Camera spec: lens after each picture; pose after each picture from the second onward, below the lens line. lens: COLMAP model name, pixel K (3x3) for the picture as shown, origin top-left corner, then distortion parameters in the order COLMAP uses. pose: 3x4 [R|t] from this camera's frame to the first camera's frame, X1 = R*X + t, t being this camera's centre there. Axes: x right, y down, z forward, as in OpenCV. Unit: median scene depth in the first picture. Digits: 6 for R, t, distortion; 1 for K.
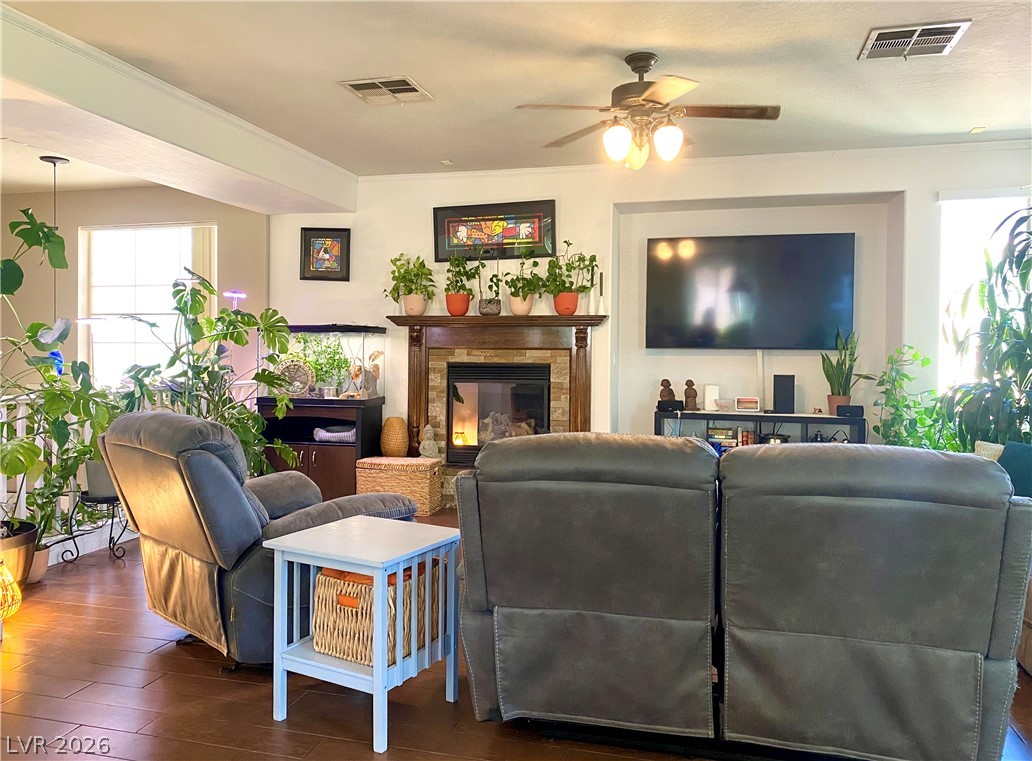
lens RADIAL K [[799.6, 0, 497.2], [0, 799.6, 360.4], [0, 0, 1]] dist [0.112748, -0.151694]
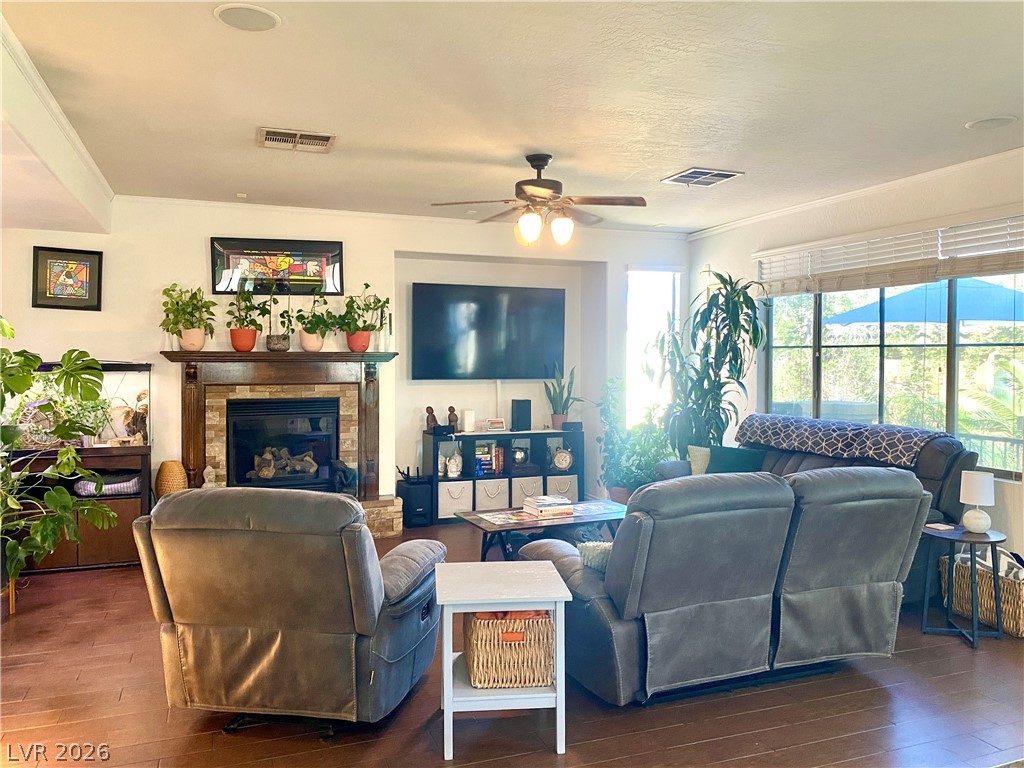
lens RADIAL K [[775.7, 0, 517.5], [0, 775.7, 372.6], [0, 0, 1]] dist [0.124211, -0.248230]
pose [[0.811335, -0.017878, 0.584309, -0.346609], [0.012276, 0.999833, 0.013546, -0.040036], [-0.584453, -0.003818, 0.811418, 0.035033]]
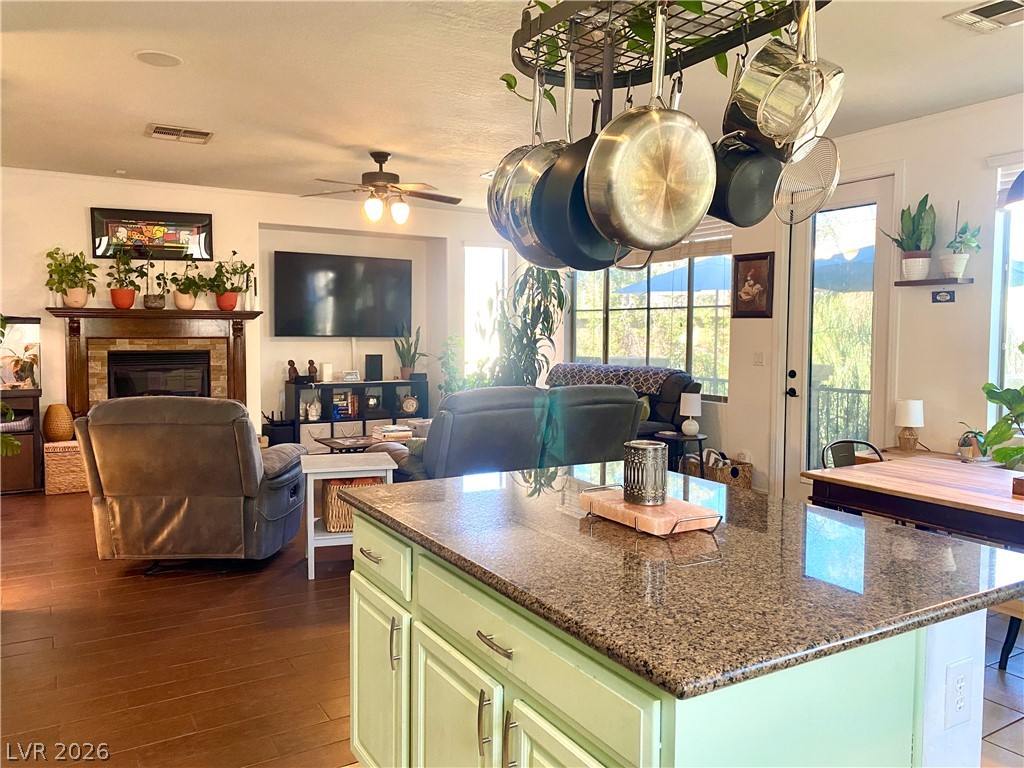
lens RADIAL K [[775.7, 0, 517.5], [0, 775.7, 372.6], [0, 0, 1]] dist [0.124211, -0.248230]
pose [[0.698306, -0.041659, 0.714586, -0.465208], [0.009463, 0.998755, 0.048979, -0.015932], [-0.715737, -0.027440, 0.697831, -0.161111]]
